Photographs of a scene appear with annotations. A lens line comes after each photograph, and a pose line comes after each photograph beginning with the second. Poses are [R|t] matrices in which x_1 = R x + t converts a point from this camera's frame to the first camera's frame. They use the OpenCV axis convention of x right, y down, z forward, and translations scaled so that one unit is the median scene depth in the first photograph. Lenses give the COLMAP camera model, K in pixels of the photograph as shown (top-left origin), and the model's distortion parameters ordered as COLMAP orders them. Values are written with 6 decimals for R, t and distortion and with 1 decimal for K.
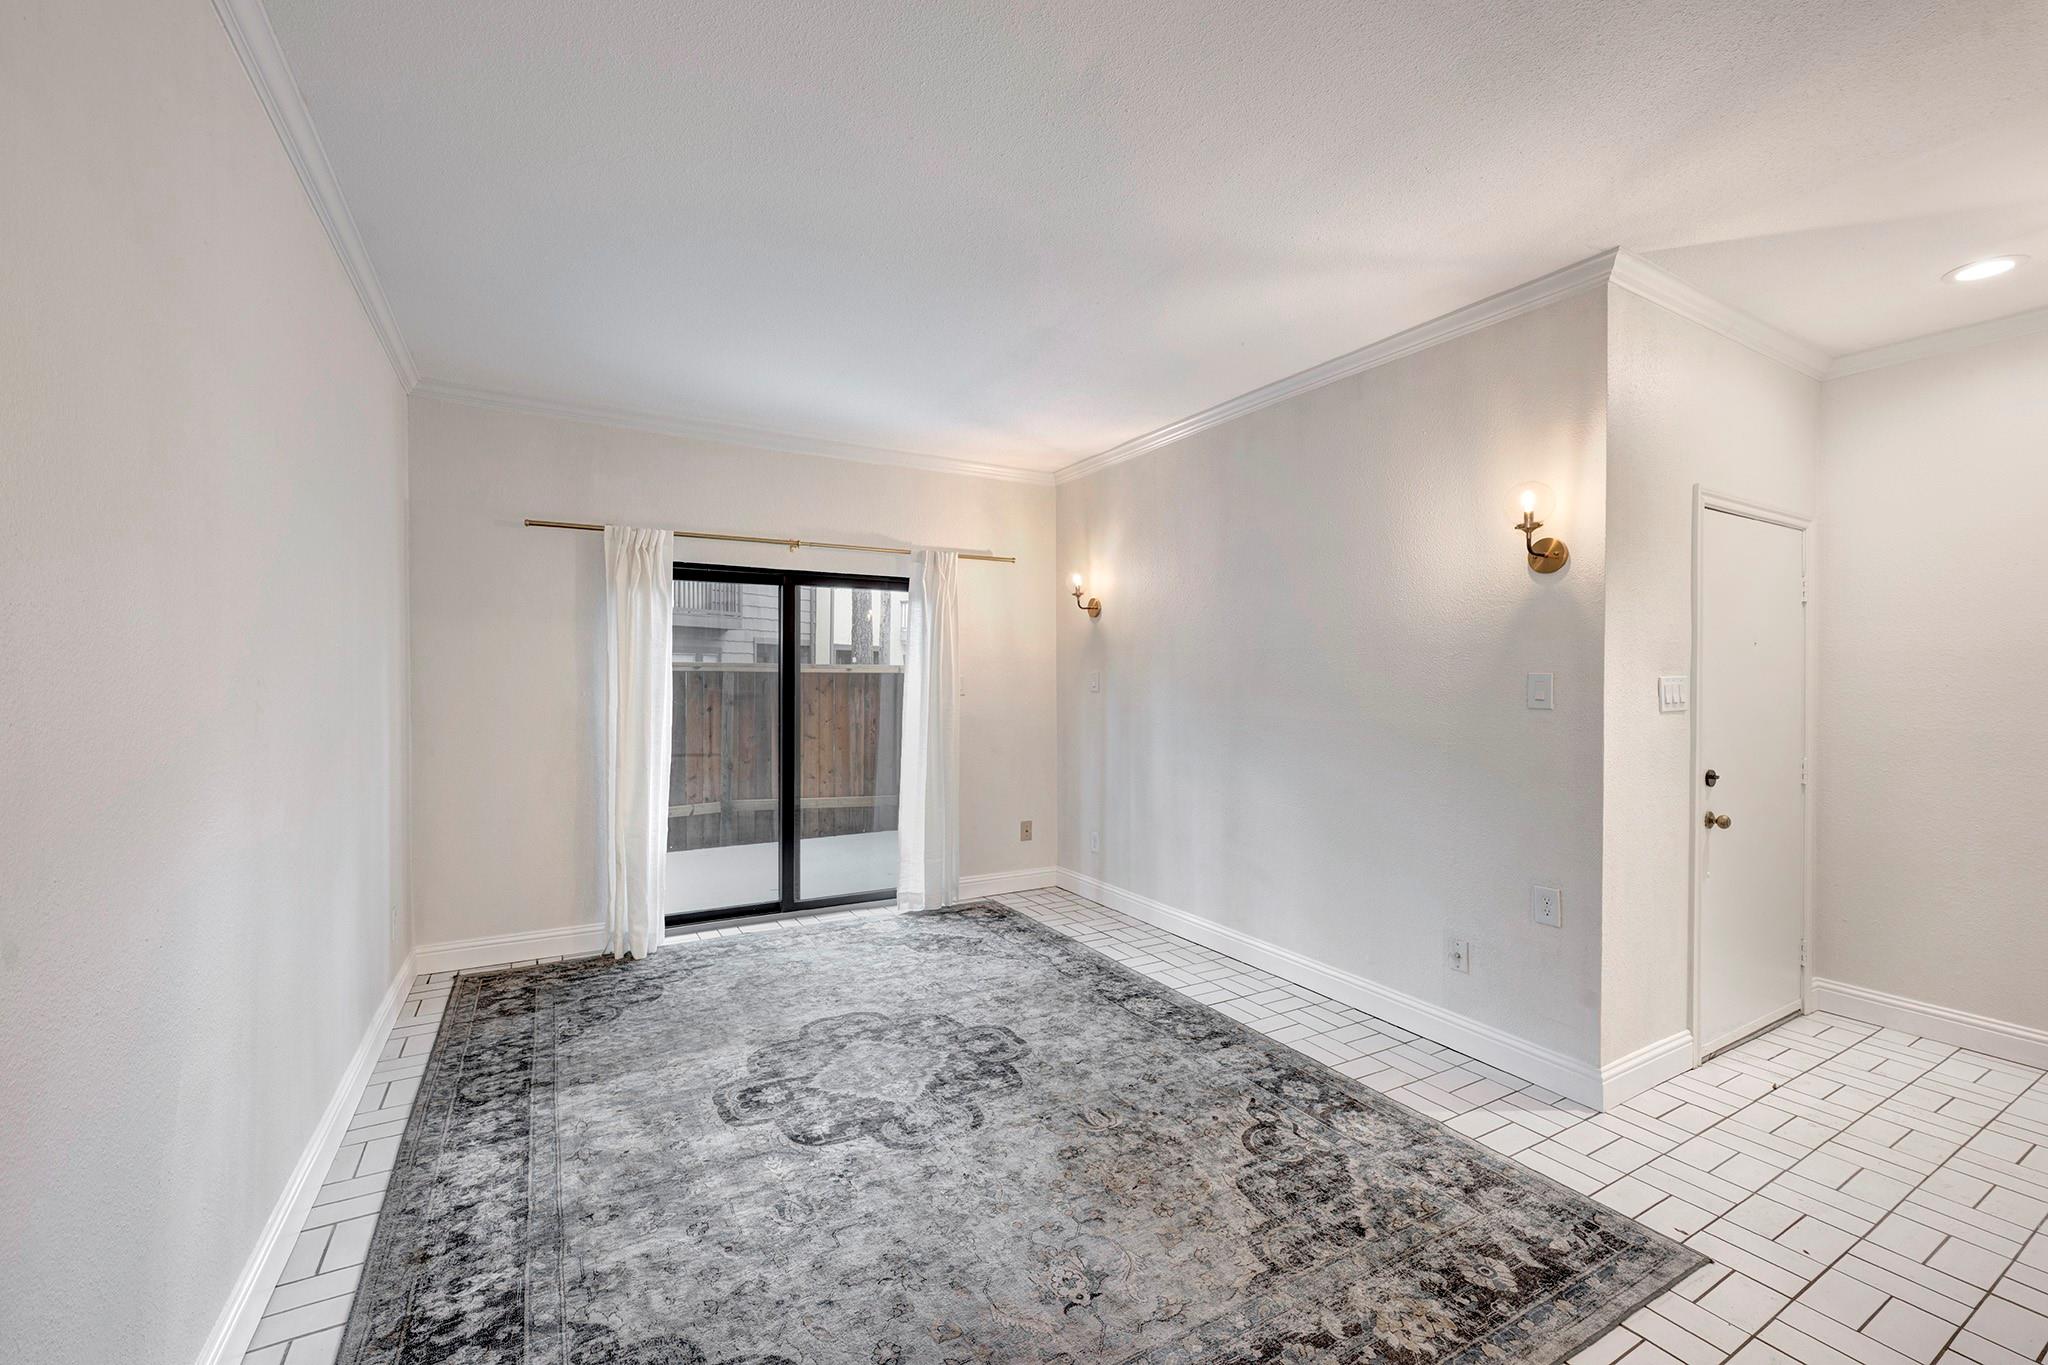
lens RADIAL K [[830.9, 0, 1058.7], [0, 830.9, 682.9], [0, 0, 1]] dist [-0.000799, -0.000240]
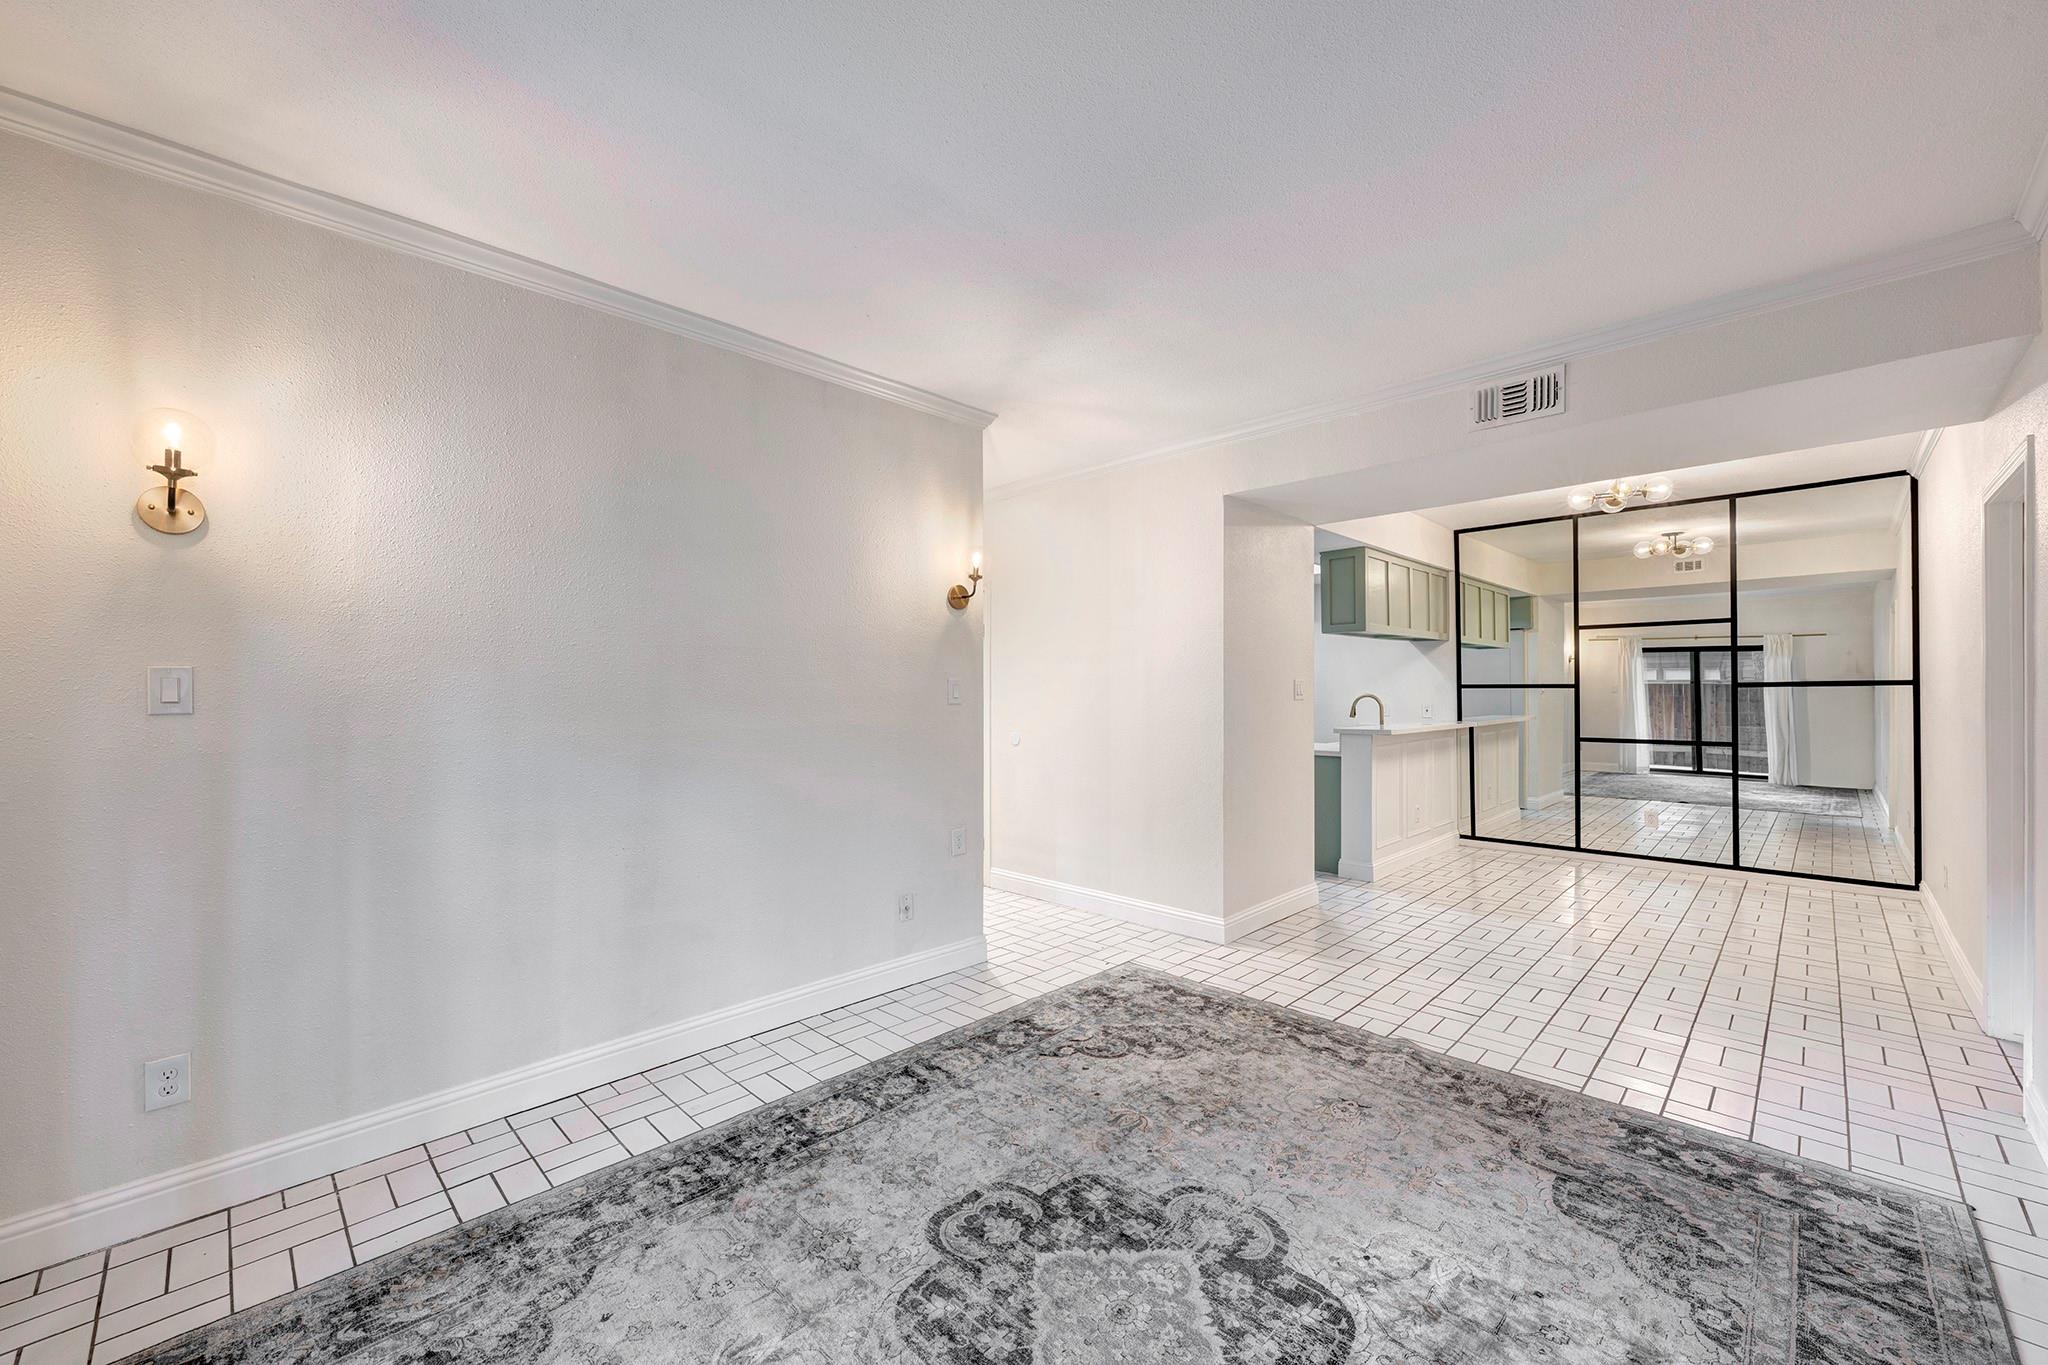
lens RADIAL K [[807.5, 0, 1013.9], [0, 807.5, 677.9], [0, 0, 1]] dist [-0.003245, -0.000242]
pose [[-0.231579, 0.004520, 0.972806, -0.556714], [0.003115, 0.999988, -0.003905, -0.006494], [-0.972811, 0.002126, -0.231590, 0.863294]]
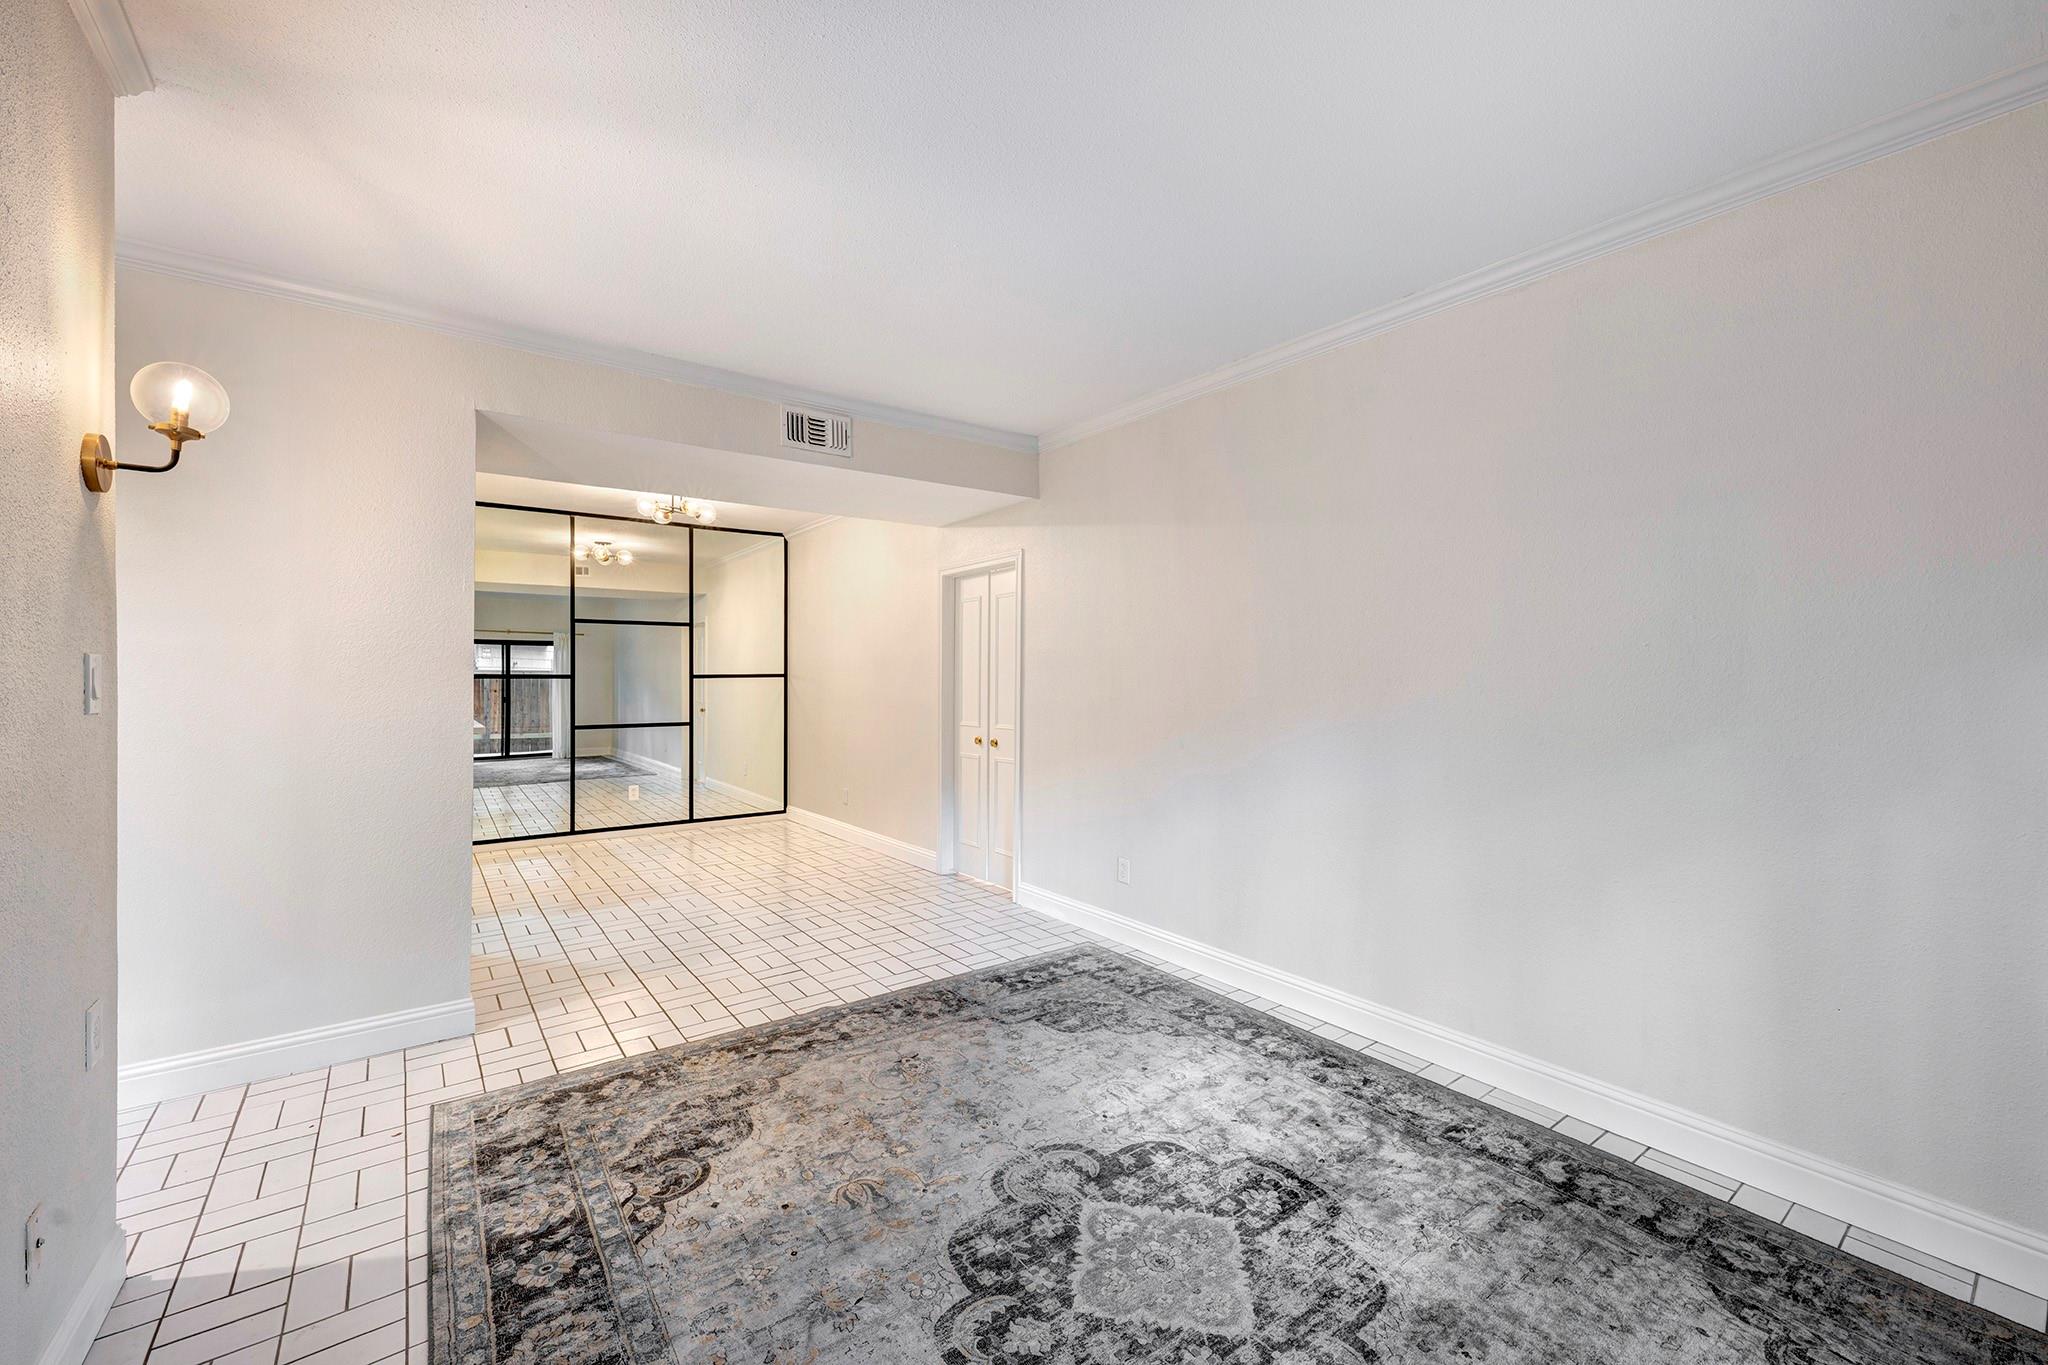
lens RADIAL K [[807.0, 0, 1019.9], [0, 807.0, 679.1], [0, 0, 1]] dist [-0.000009, 0.000094]
pose [[-0.998064, -0.007378, -0.061760, -0.040243], [-0.007824, 0.999945, 0.006987, -0.007651], [0.061705, 0.007457, -0.998067, 1.164449]]
